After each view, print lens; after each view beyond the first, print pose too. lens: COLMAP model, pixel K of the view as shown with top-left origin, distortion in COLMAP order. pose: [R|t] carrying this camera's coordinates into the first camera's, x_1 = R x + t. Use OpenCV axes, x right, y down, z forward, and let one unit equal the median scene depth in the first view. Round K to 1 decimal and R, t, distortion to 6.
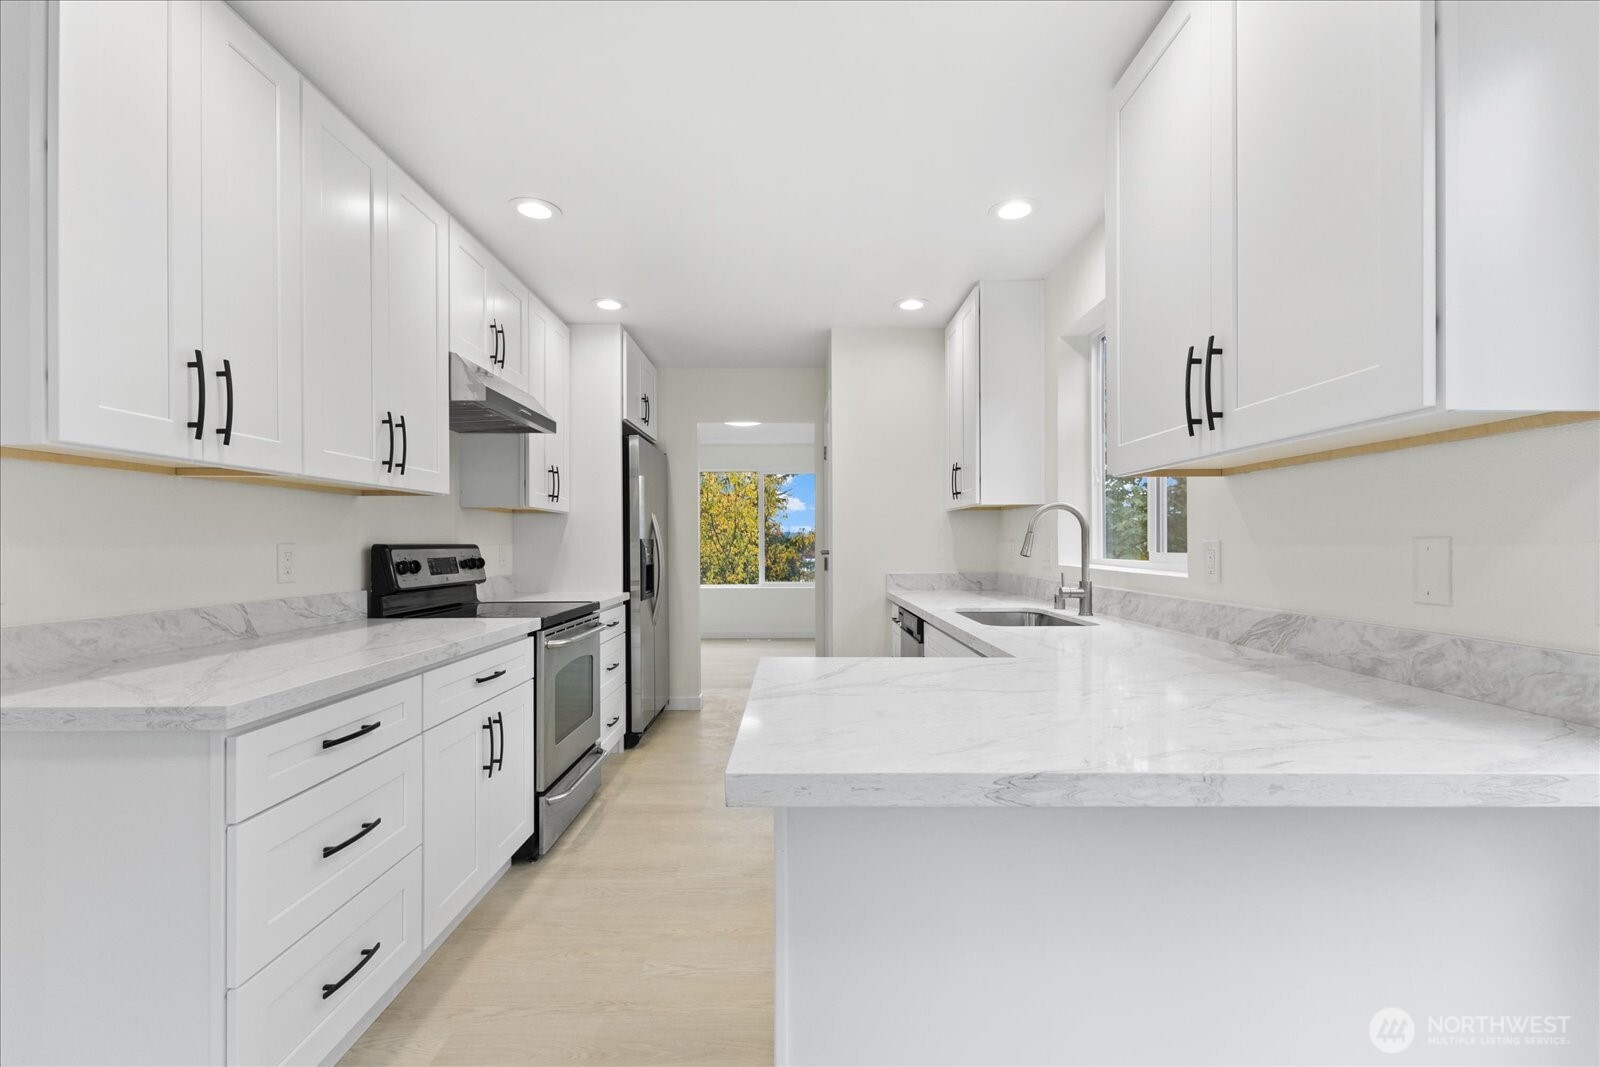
lens RADIAL K [[698.7, 0, 804.8], [0, 698.7, 546.2], [0, 0, 1]] dist [0.008805, -0.000150]
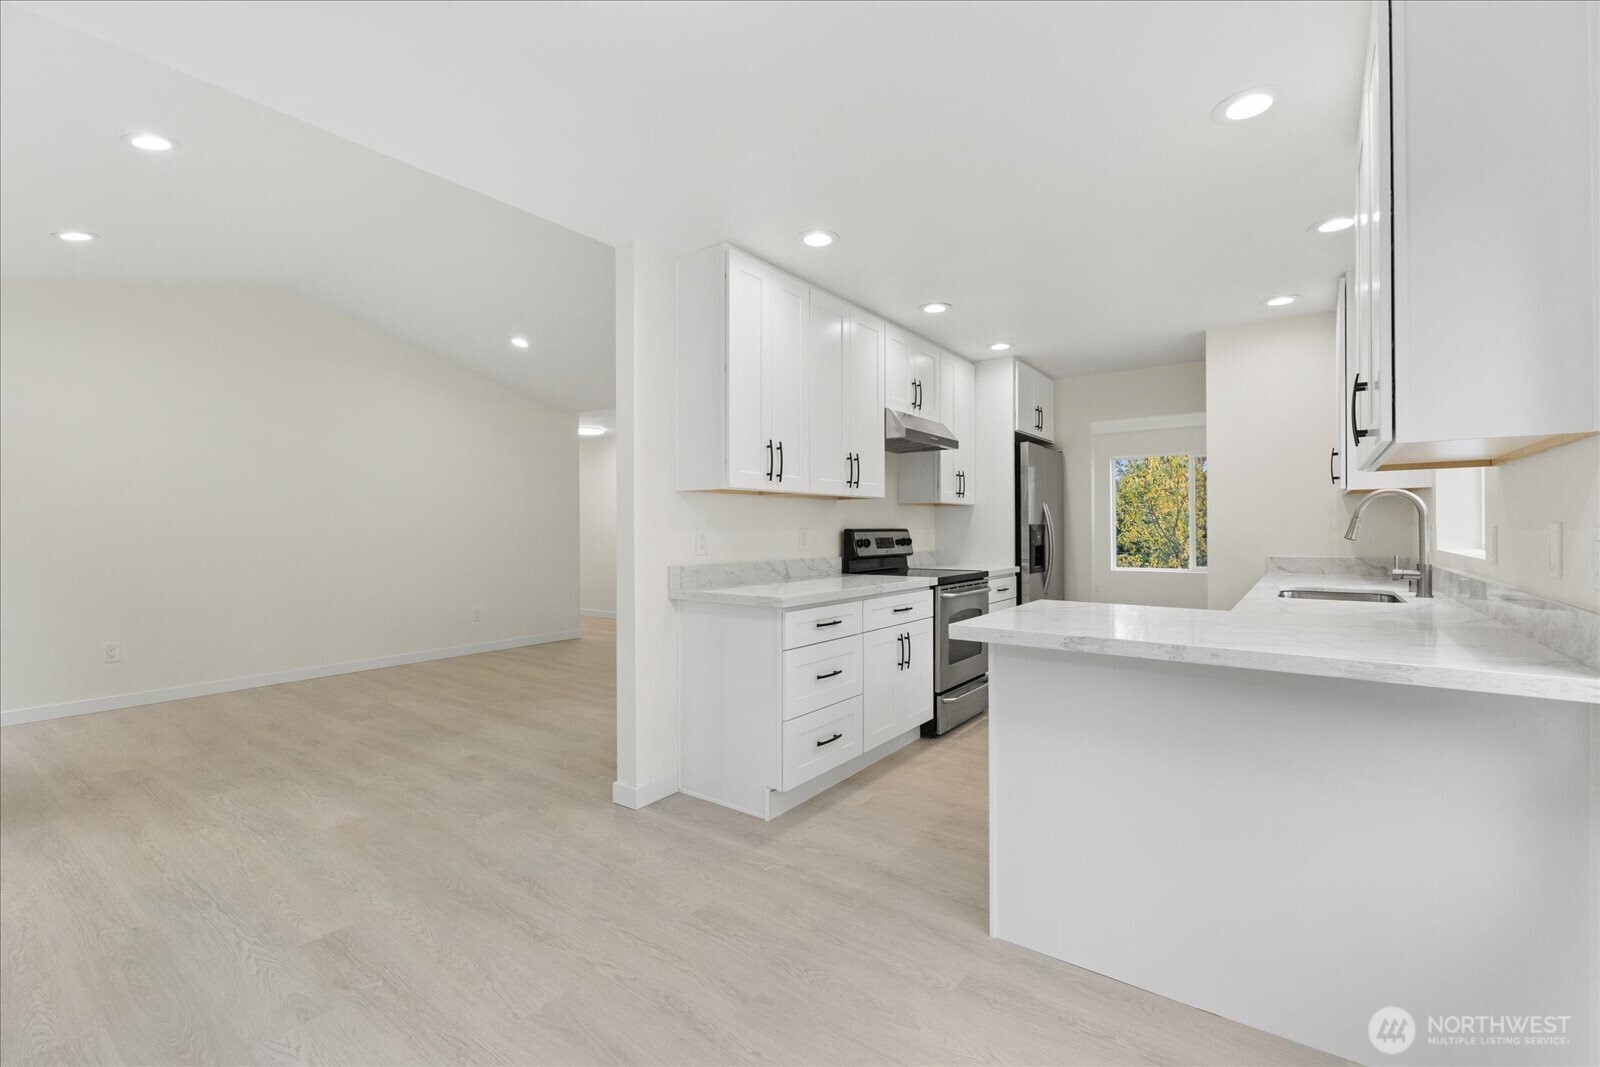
lens RADIAL K [[698.7, 0, 800.4], [0, 698.7, 533.4], [0, 0, 1]] dist [0.008805, -0.000150]
pose [[0.801322, 0.003189, -0.598224, 0.291889], [-0.000459, 0.999989, 0.004717, 0.000429], [0.598233, -0.003505, 0.801315, -0.391575]]
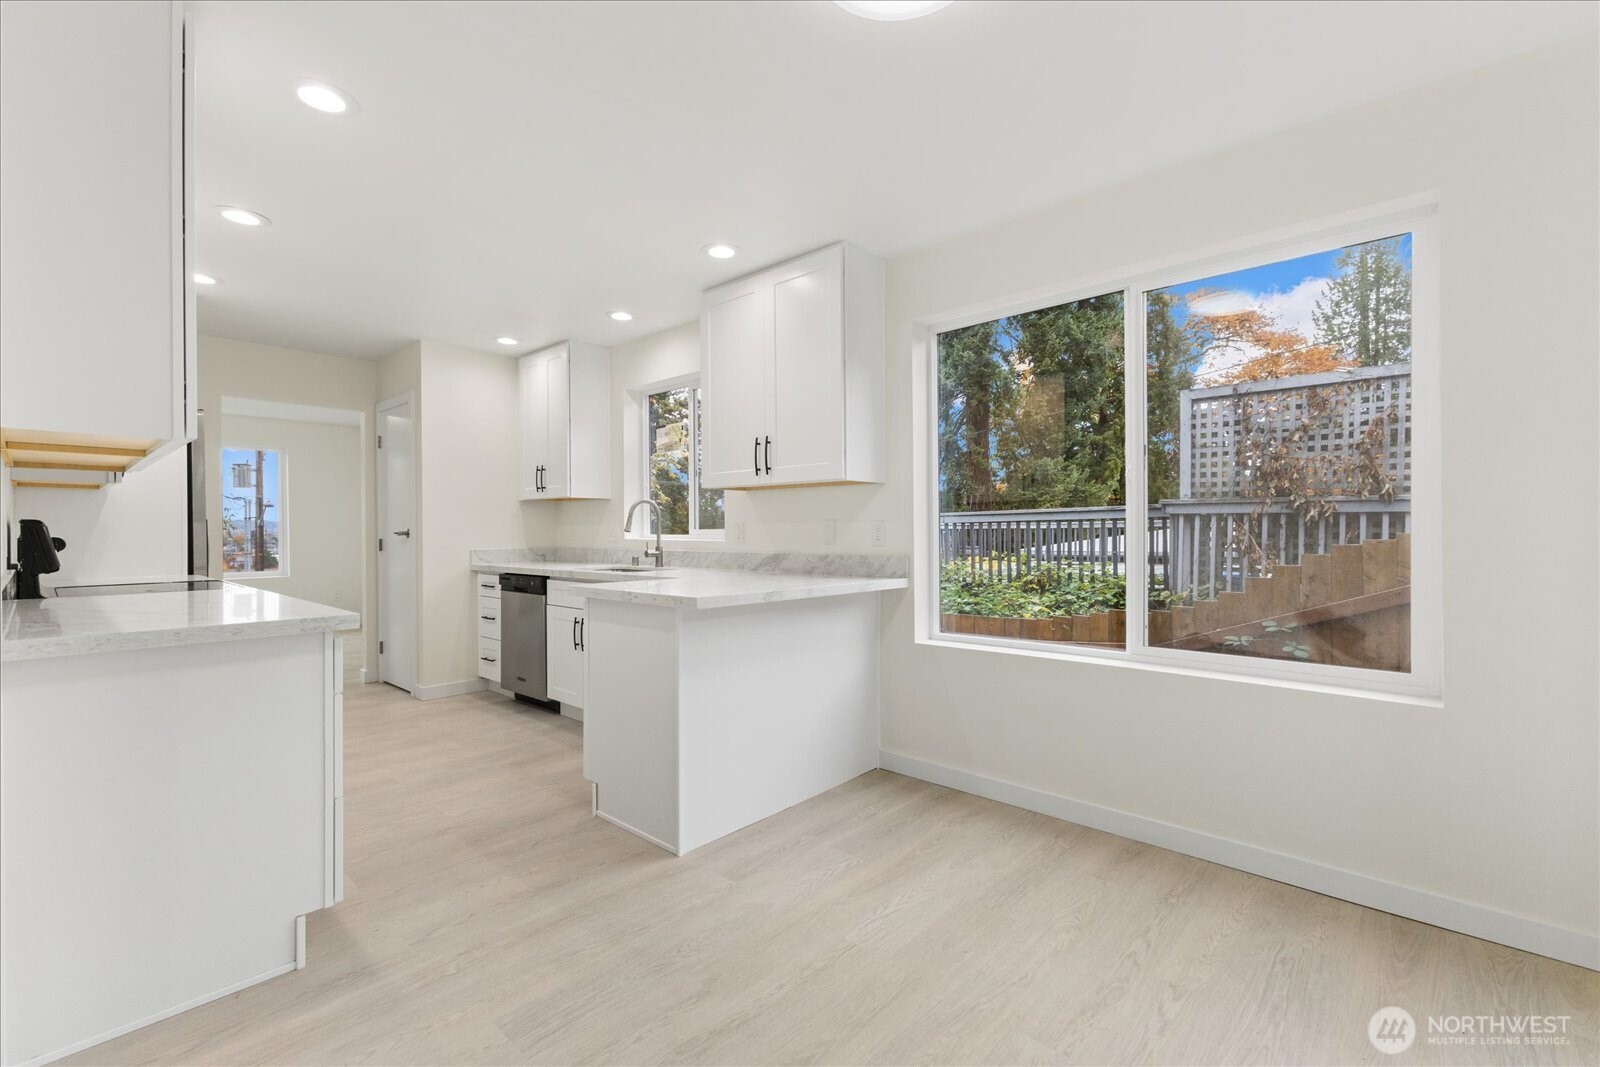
lens RADIAL K [[698.7, 0, 801.2], [0, 698.7, 540.1], [0, 0, 1]] dist [0.008805, -0.000150]
pose [[0.677490, -0.008586, 0.735482, -0.614912], [0.003504, 0.999958, 0.008447, 0.021865], [-0.735524, -0.003146, 0.677491, -0.395754]]
